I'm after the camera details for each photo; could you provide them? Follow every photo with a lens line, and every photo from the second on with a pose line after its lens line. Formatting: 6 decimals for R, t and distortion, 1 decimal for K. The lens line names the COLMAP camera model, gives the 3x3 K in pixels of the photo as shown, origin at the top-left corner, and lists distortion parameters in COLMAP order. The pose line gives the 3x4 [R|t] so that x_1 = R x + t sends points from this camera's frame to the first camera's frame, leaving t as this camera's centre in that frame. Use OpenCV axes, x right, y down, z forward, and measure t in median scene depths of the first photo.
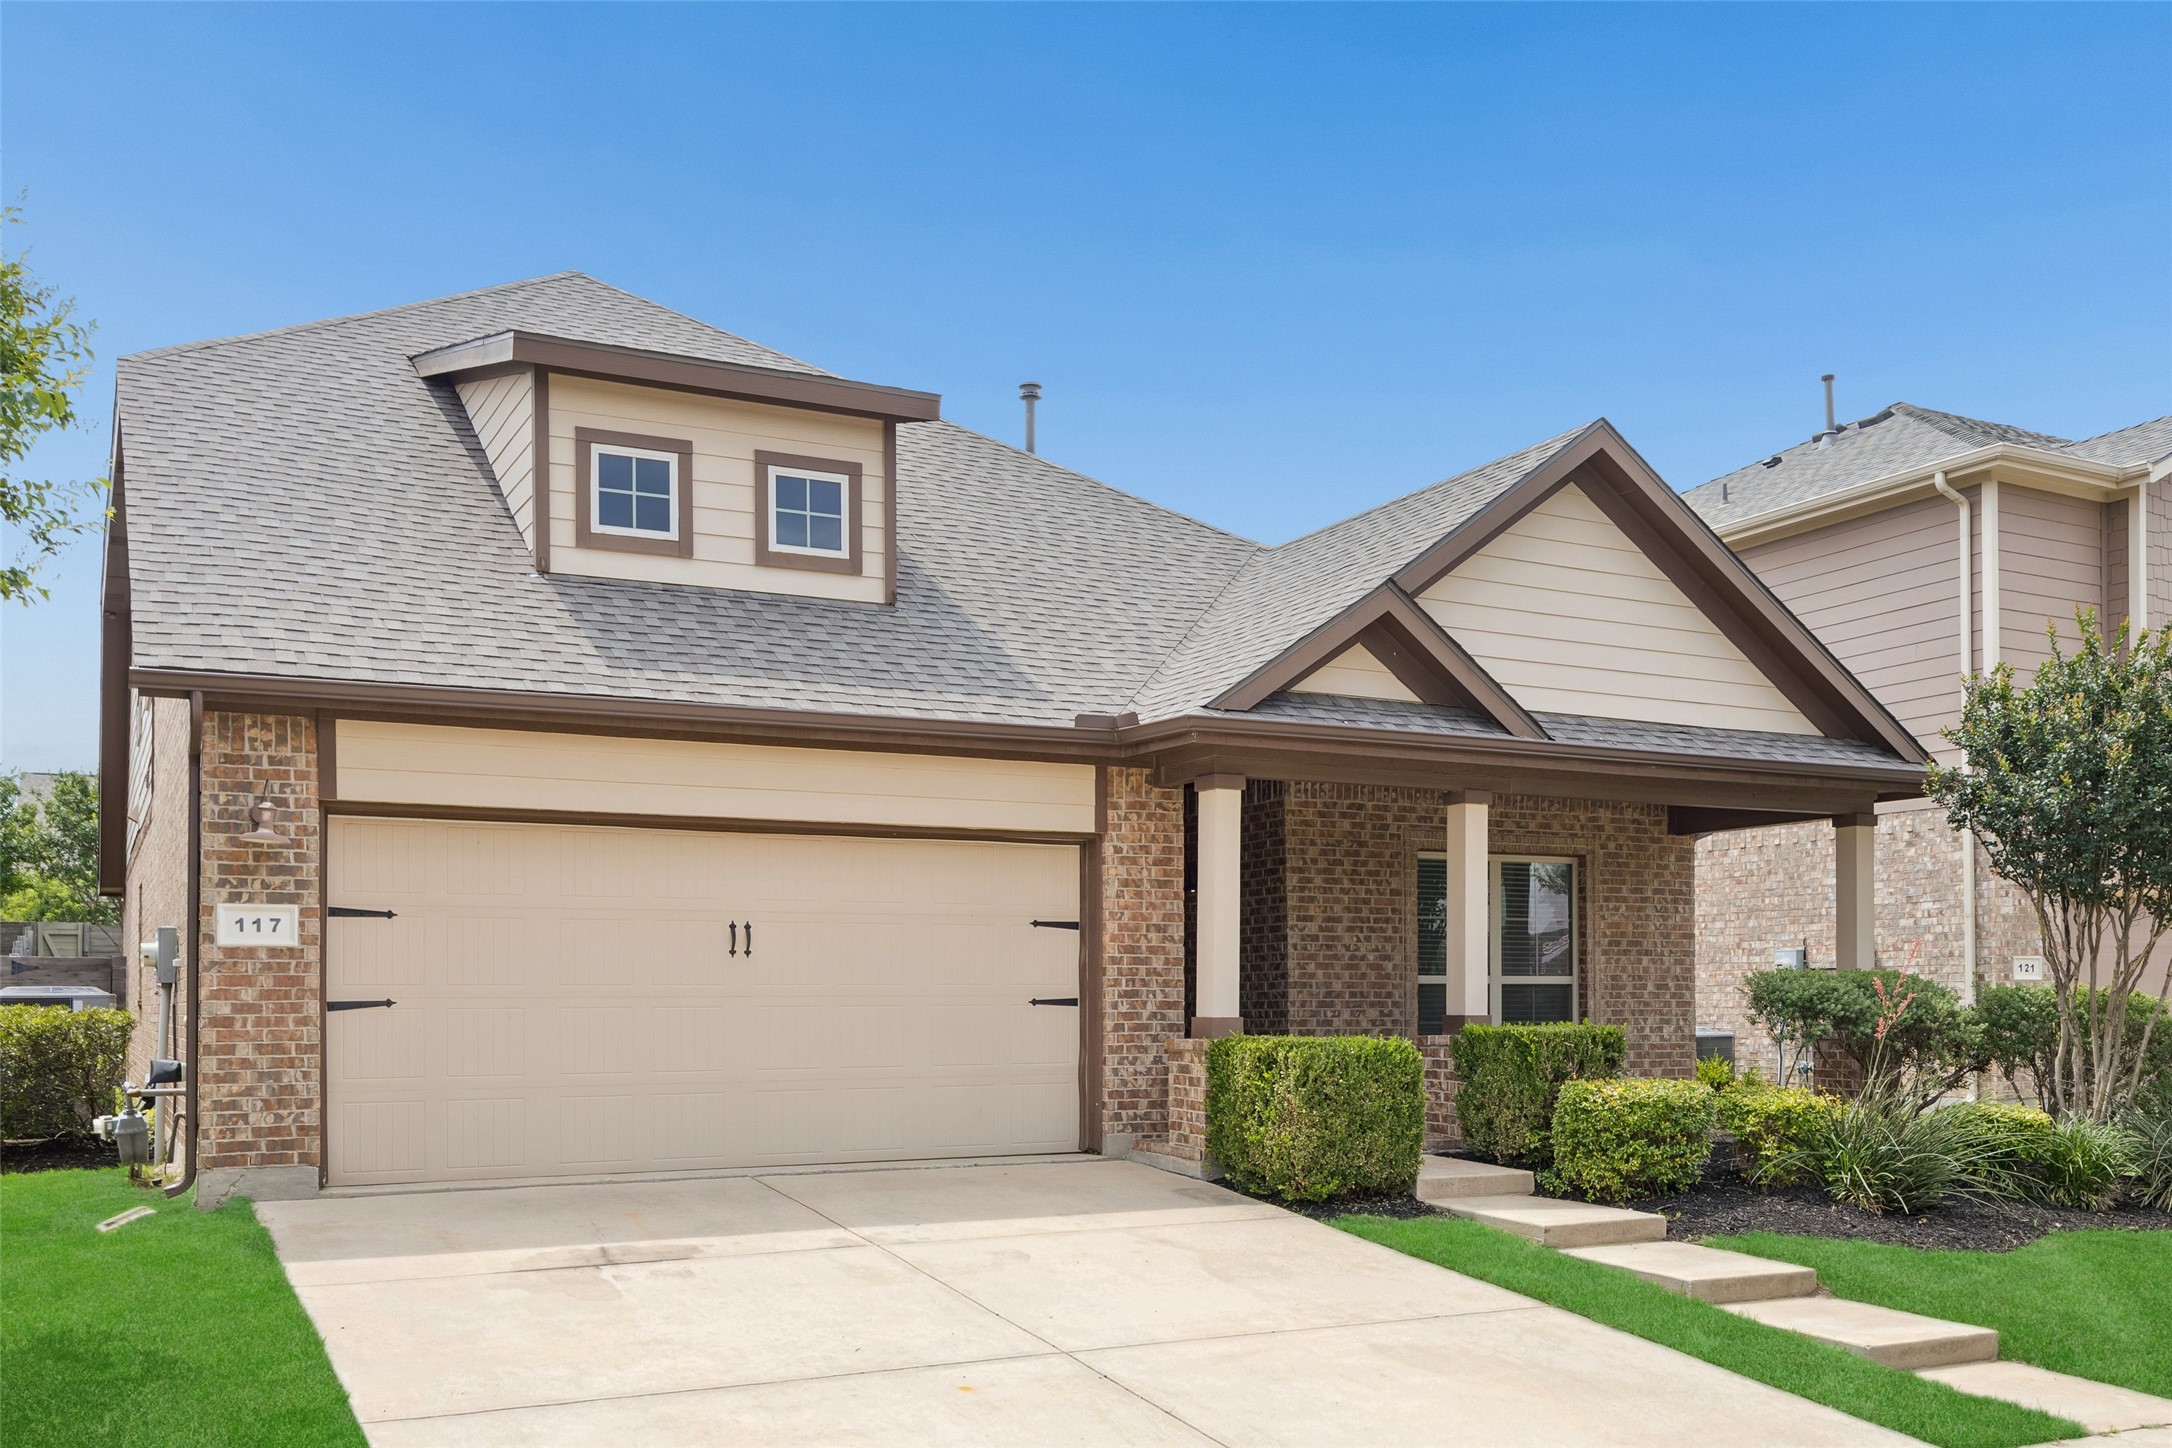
lens RADIAL K [[1873.0, 0, 1085.1], [0, 1873.0, 736.8], [0, 0, 1]] dist [0.009800, -0.001204]
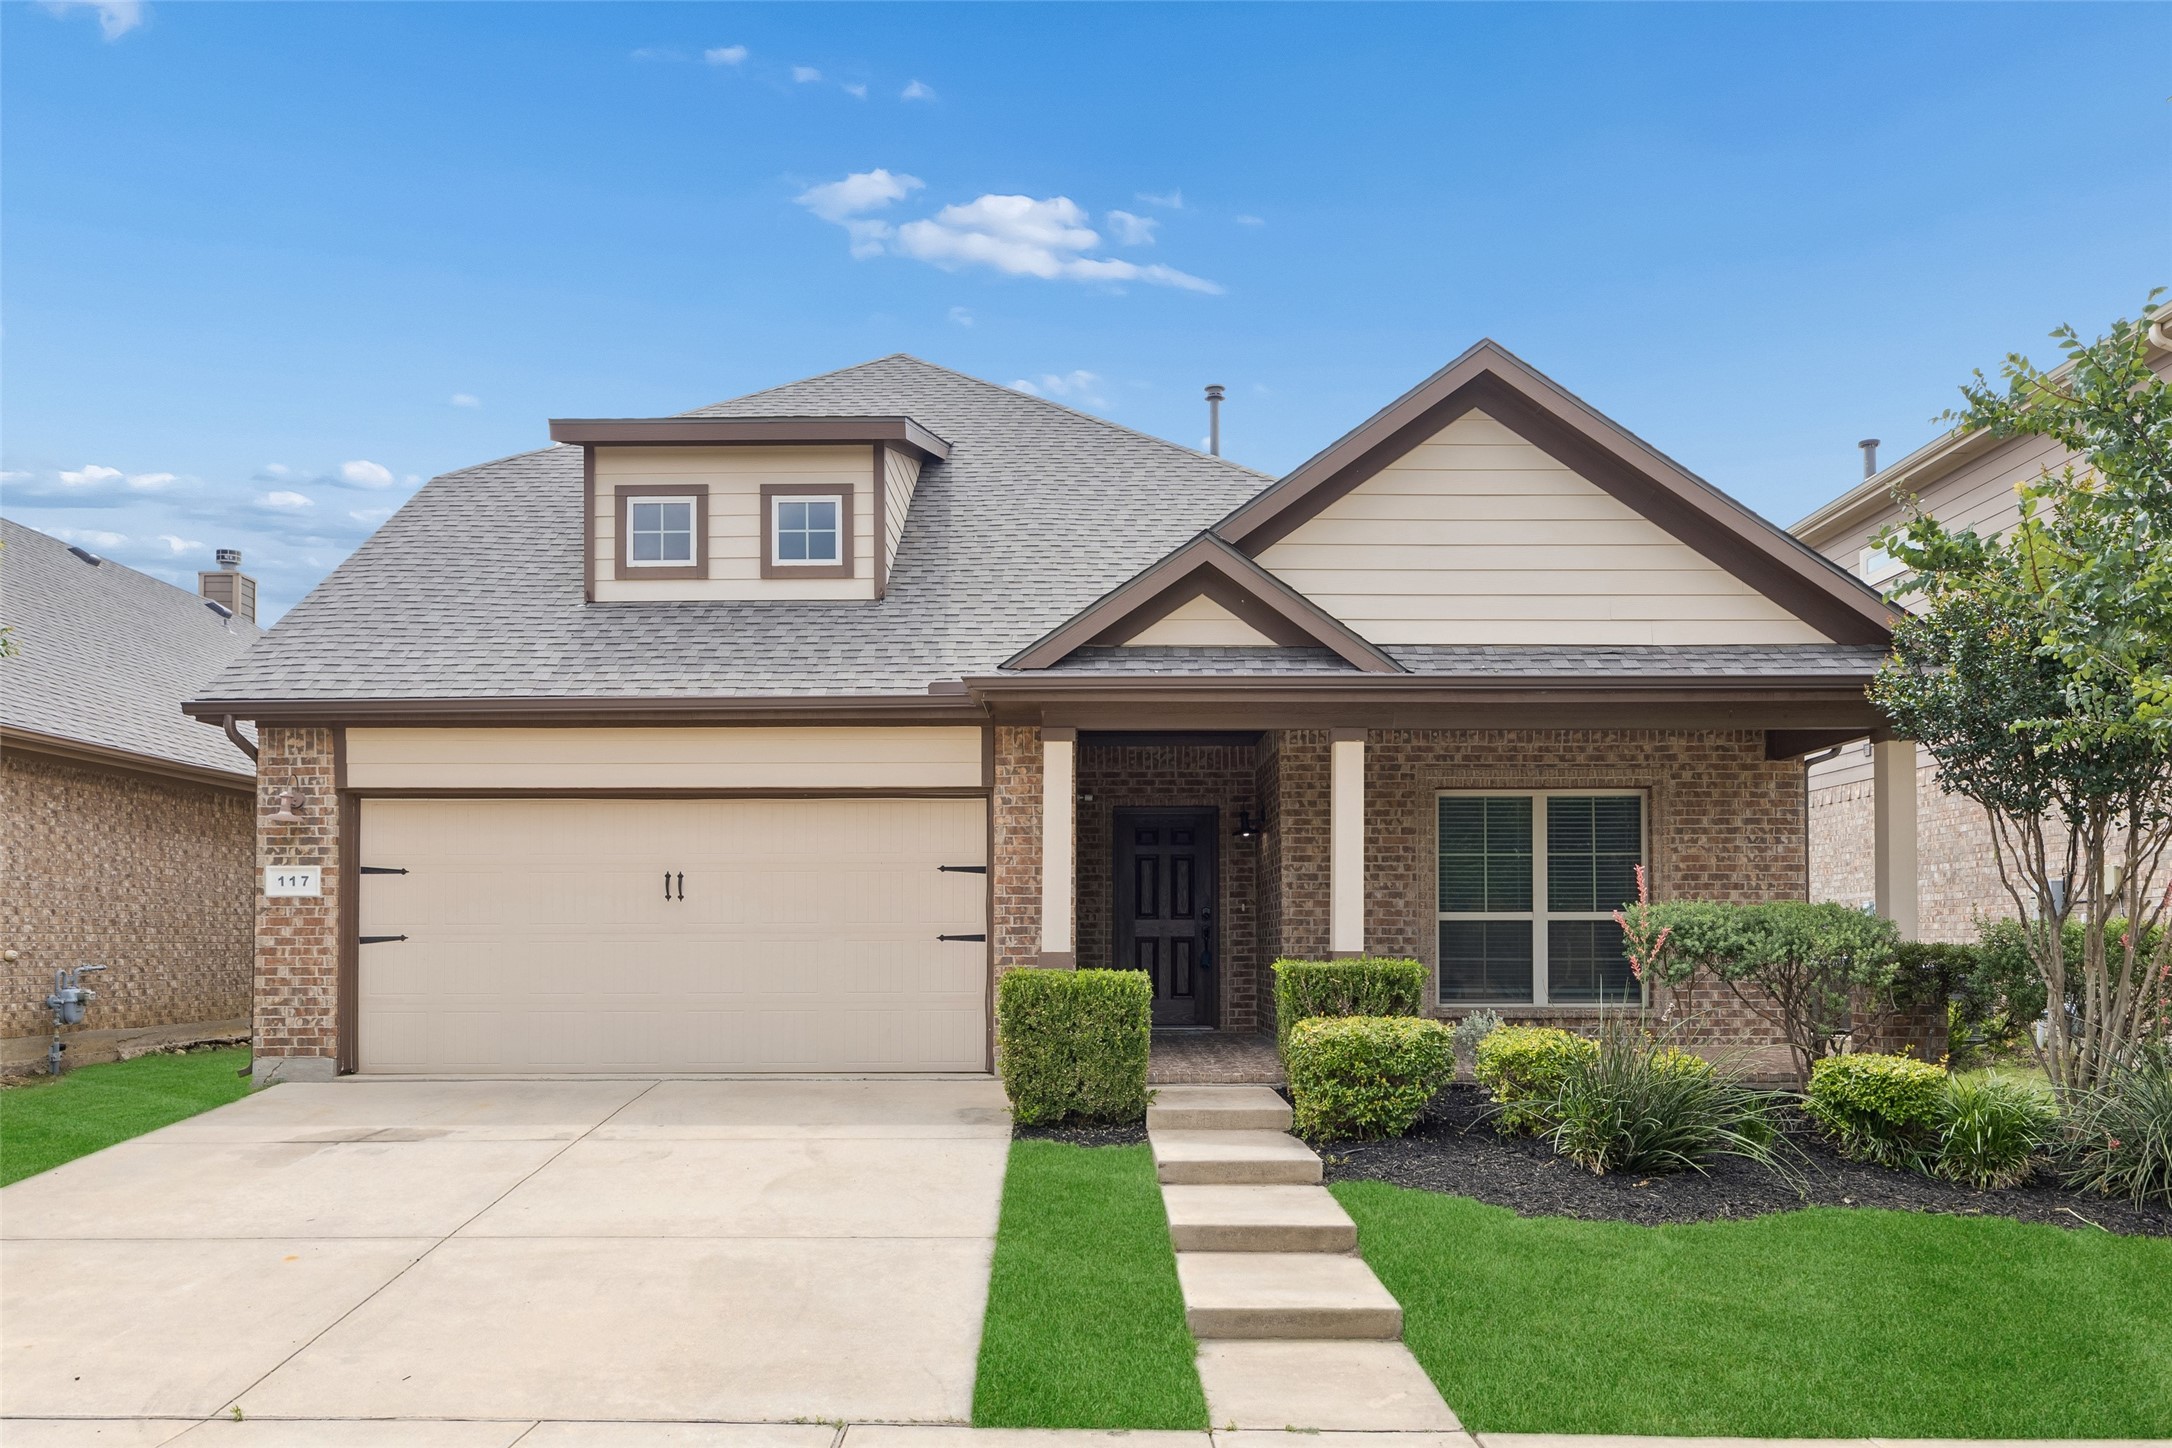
lens RADIAL K [[1576.3, 0, 1085.8], [0, 1576.3, 710.1], [0, 0, 1]] dist [0.000461, 0.000178]
pose [[0.889087, -0.065501, -0.453028, 0.489894], [0.063342, 0.997792, -0.019953, 0.028387], [0.453334, -0.010956, 0.891273, 0.189568]]
